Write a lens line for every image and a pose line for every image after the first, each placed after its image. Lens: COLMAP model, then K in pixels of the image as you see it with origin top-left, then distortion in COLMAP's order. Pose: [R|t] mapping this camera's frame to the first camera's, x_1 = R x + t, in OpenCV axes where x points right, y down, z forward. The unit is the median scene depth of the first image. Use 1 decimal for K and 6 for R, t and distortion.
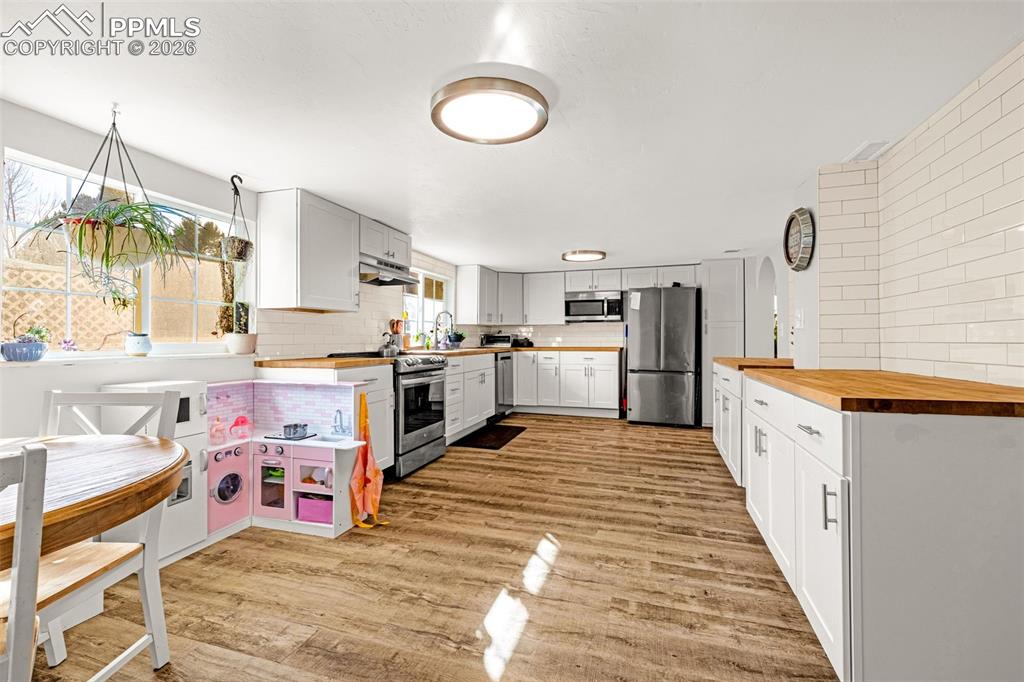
lens RADIAL K [[389.3, 0, 490.9], [0, 389.3, 343.9], [0, 0, 1]] dist [0.000772, -0.000101]
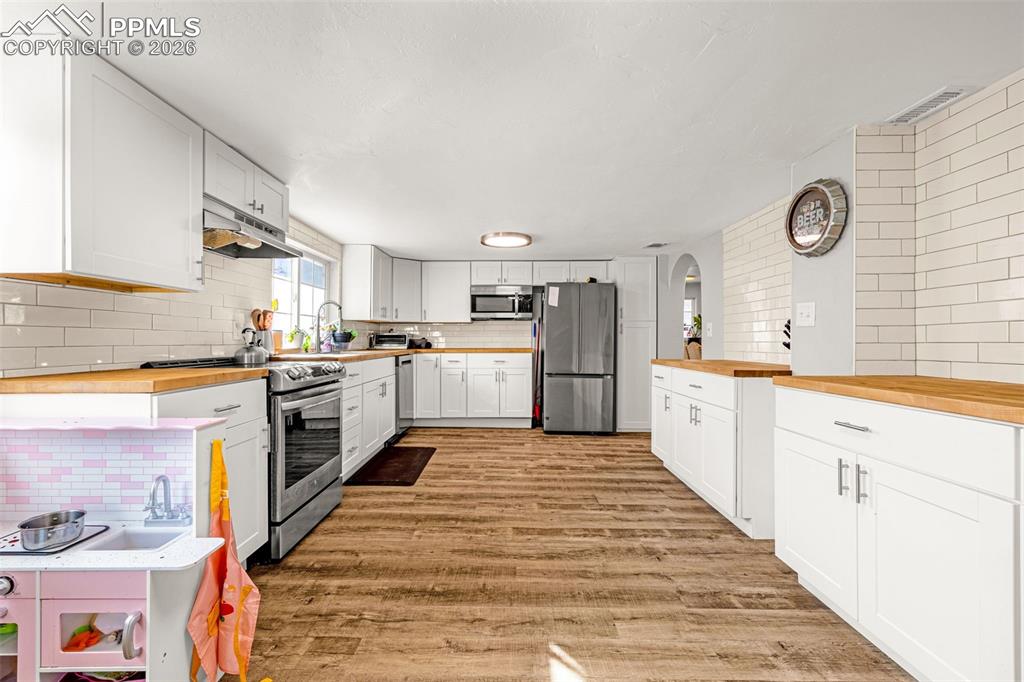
lens RADIAL K [[389.3, 0, 464.1], [0, 389.3, 344.3], [0, 0, 1]] dist [0.000772, -0.000101]
pose [[0.961375, -0.001259, 0.275240, -0.134100], [0.001572, 0.999998, -0.000916, -0.000824], [-0.275238, 0.001313, 0.961375, 0.359613]]
